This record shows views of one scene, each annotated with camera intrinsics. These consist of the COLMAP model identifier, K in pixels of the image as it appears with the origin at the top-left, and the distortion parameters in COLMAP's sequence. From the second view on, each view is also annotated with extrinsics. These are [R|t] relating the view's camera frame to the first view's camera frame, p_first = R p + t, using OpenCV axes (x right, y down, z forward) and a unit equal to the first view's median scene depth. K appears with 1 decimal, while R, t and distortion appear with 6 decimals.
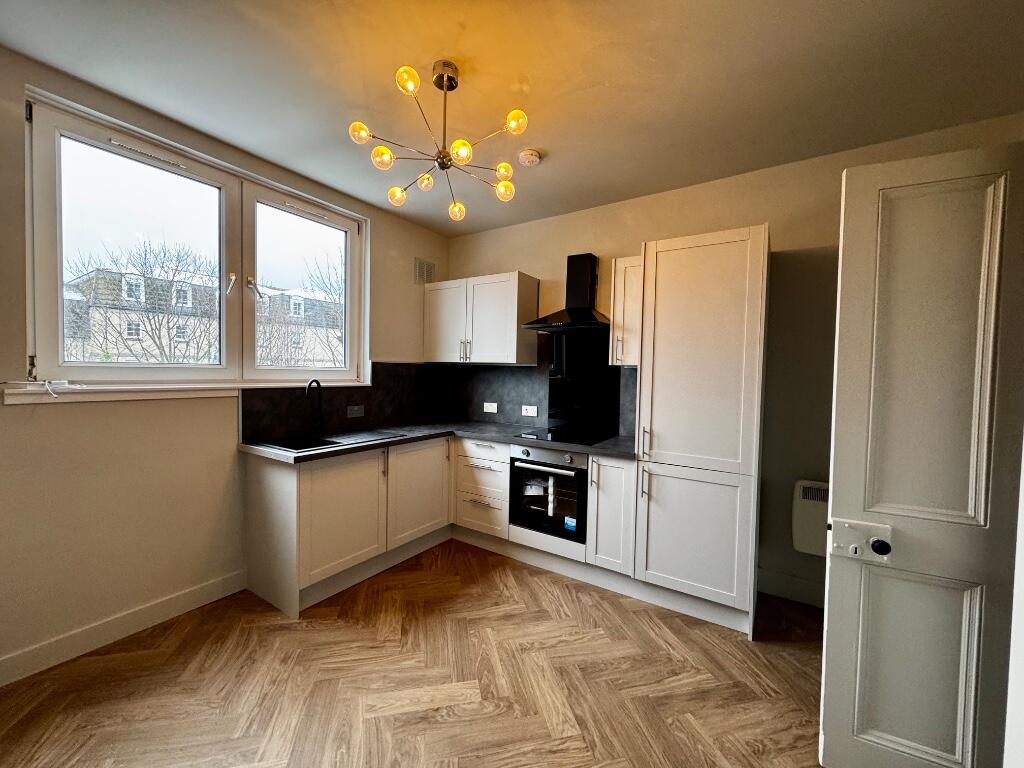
lens RADIAL K [[407.2, 0, 516.5], [0, 407.2, 386.1], [0, 0, 1]] dist [-0.002286, -0.000049]
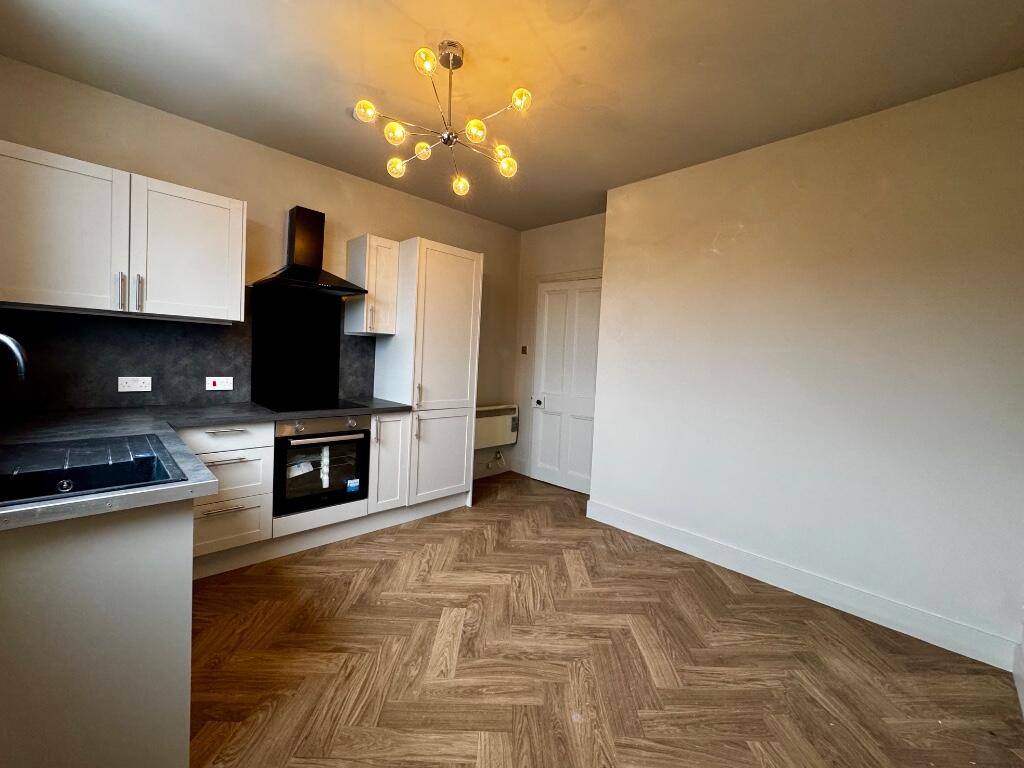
lens RADIAL K [[407.2, 0, 517.7], [0, 407.2, 376.6], [0, 0, 1]] dist [-0.002286, -0.000049]
pose [[0.211164, -0.059134, 0.975660, -0.847150], [-0.008203, 0.998026, 0.062265, -0.005856], [-0.977416, -0.021151, 0.210262, 0.418189]]
